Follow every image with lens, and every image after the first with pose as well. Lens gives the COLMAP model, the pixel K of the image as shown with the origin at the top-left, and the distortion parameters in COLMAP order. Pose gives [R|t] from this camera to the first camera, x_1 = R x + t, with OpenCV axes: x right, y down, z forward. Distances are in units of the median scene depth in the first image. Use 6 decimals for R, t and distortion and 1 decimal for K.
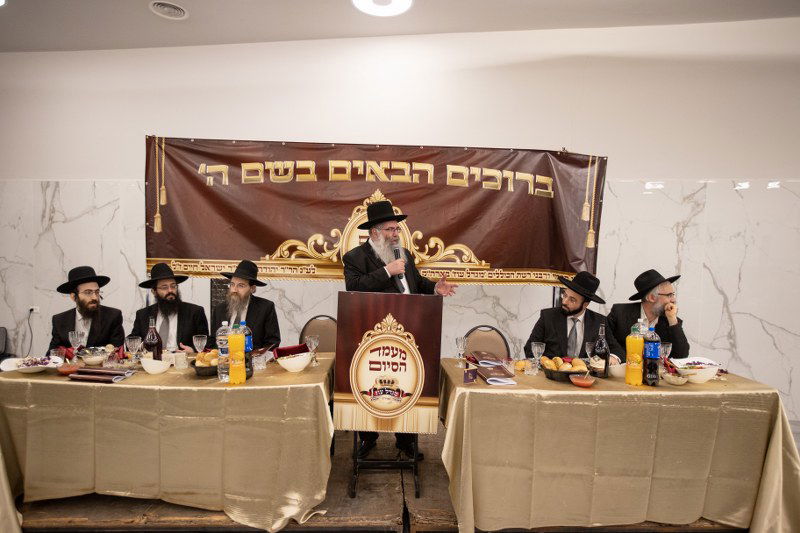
lens RADIAL K [[463.3, 0, 398.5], [0, 463.3, 267.2], [0, 0, 1]] dist [-0.032655, 0.022567]
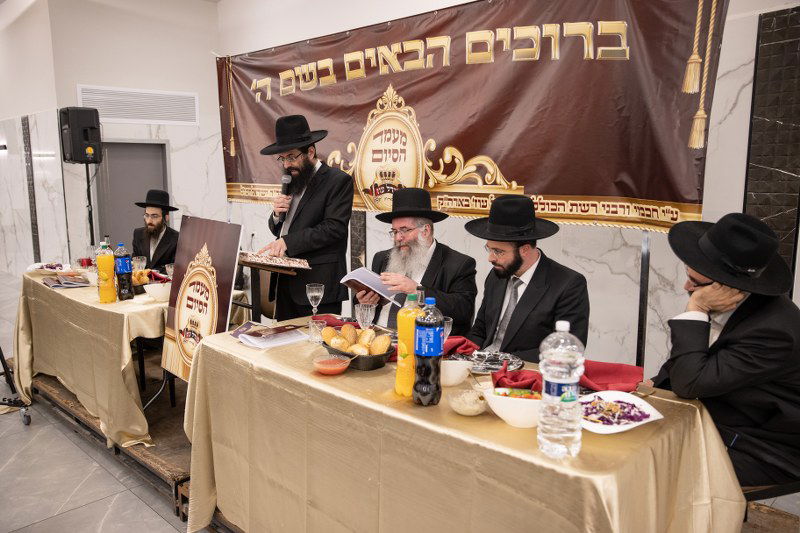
lens RADIAL K [[651.2, 0, 388.8], [0, 651.2, 259.2], [0, 0, 1]] dist [-0.034400, 0.028676]
pose [[0.679813, 0.075347, -0.729505, 0.720822], [-0.010992, 0.995644, 0.092591, 0.010213], [0.733304, -0.054926, 0.677679, 0.296129]]
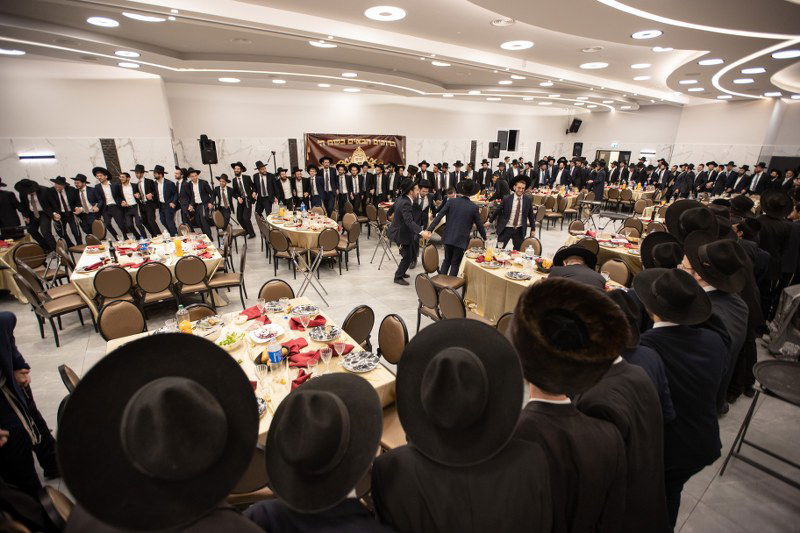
lens RADIAL K [[356.8, 0, 397.5], [0, 356.8, 267.7], [0, 0, 1]] dist [-0.018154, -0.000131]
pose [[0.836945, -0.198647, 0.509964, -1.560331], [0.035264, 0.949440, 0.311961, -0.119339], [-0.546150, -0.243111, 0.801634, -1.929934]]
